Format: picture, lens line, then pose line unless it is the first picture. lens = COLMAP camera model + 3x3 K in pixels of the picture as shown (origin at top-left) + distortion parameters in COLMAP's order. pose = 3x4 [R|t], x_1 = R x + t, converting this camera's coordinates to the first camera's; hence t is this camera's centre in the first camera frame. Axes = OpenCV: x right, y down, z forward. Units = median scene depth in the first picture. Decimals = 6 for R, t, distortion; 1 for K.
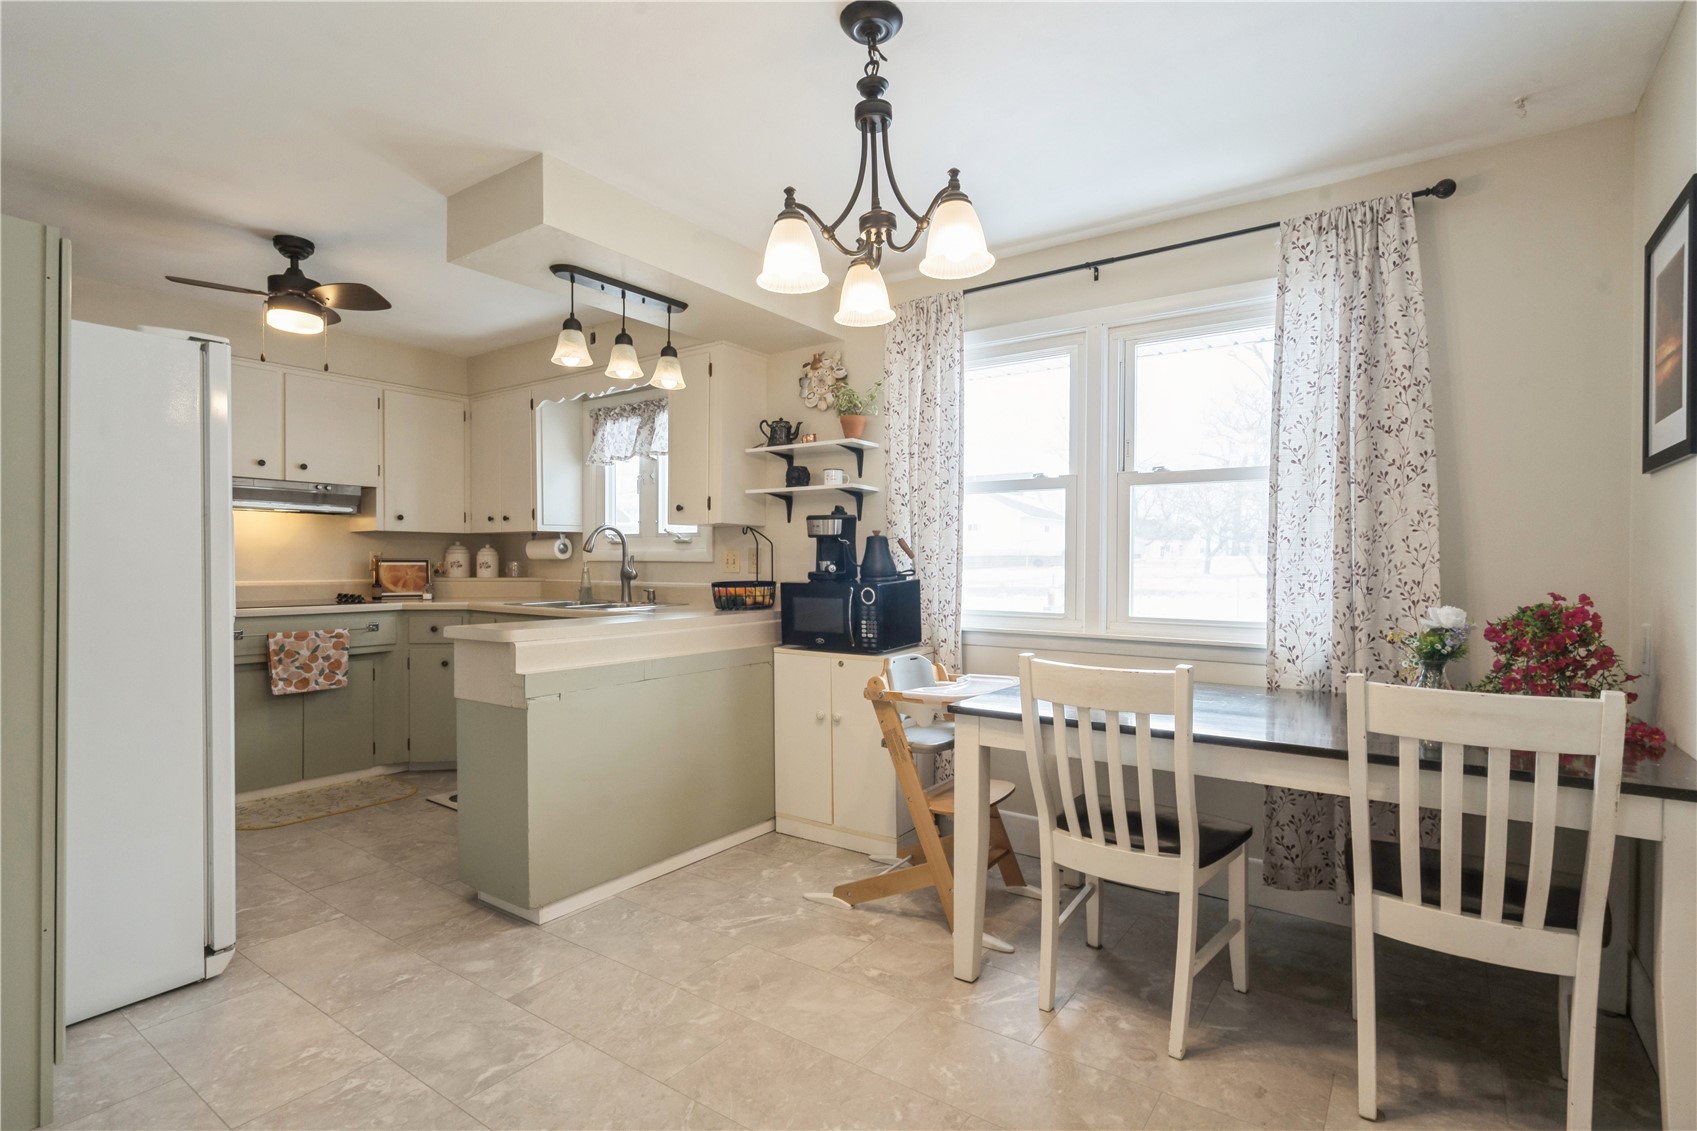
lens RADIAL K [[832.1, 0, 853.4], [0, 832.1, 573.5], [0, 0, 1]] dist [-0.009889, 0.002509]
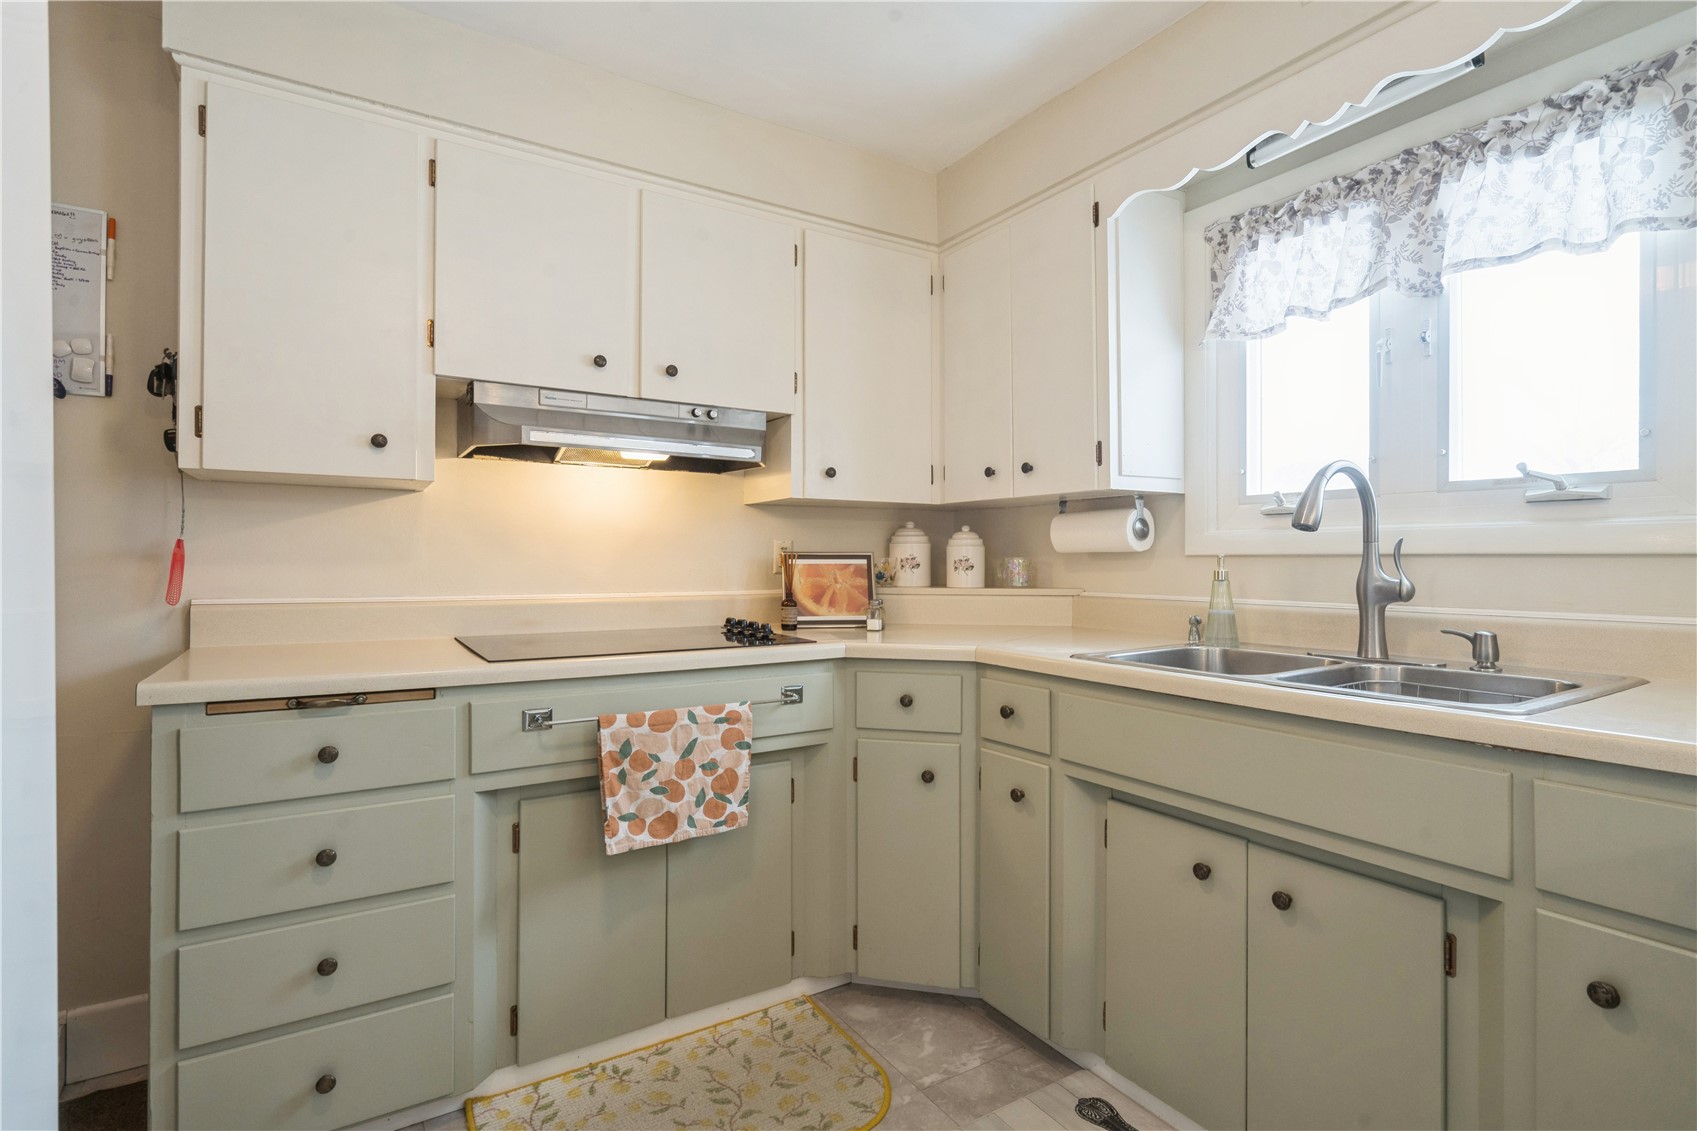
lens RADIAL K [[832.1, 0, 832.1], [0, 832.1, 551.3], [0, 0, 1]] dist [-0.009889, 0.002509]
pose [[0.919865, -0.006456, -0.392183, -0.358729], [-0.003579, 0.999685, -0.024851, -0.005664], [0.392220, 0.024263, 0.919552, 0.549532]]
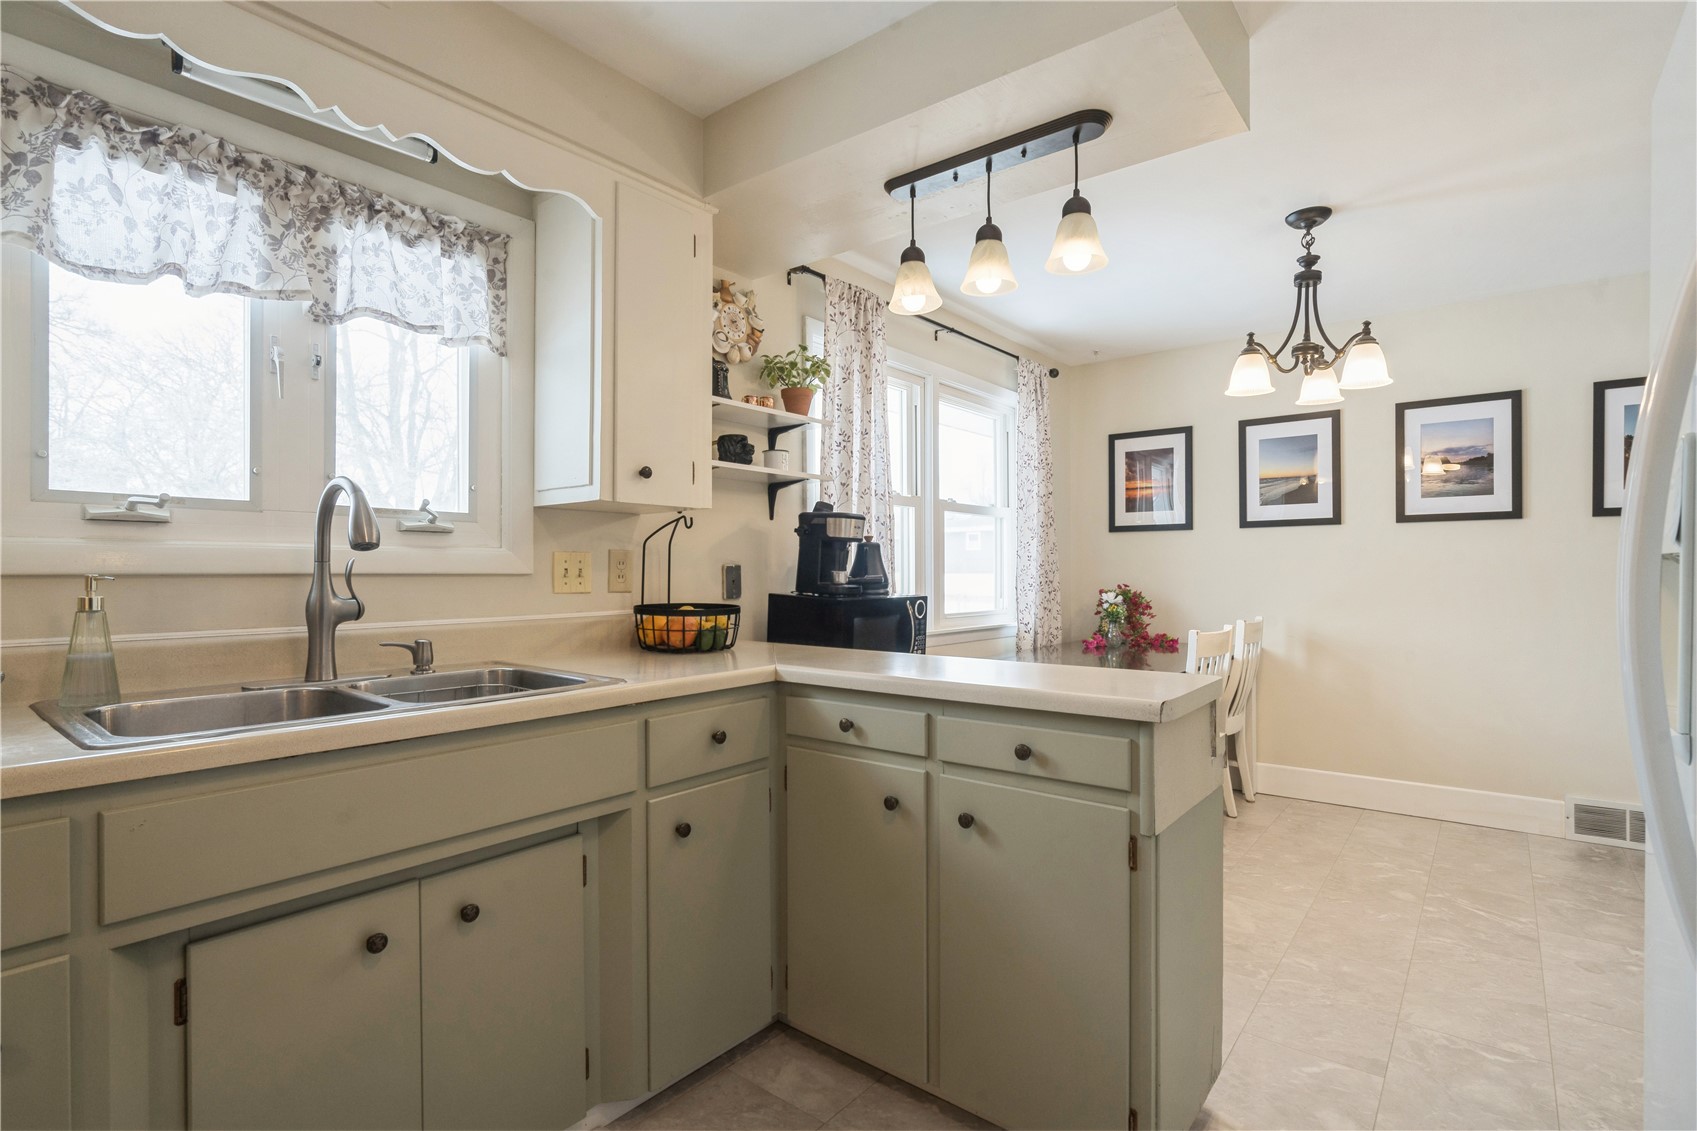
lens RADIAL K [[832.1, 0, 842.5], [0, 832.1, 573.6], [0, 0, 1]] dist [-0.009889, 0.002509]
pose [[0.045977, -0.002611, 0.998939, -0.647087], [0.022312, 0.999750, 0.001587, -0.010353], [-0.998693, 0.022215, 0.046024, 0.752805]]
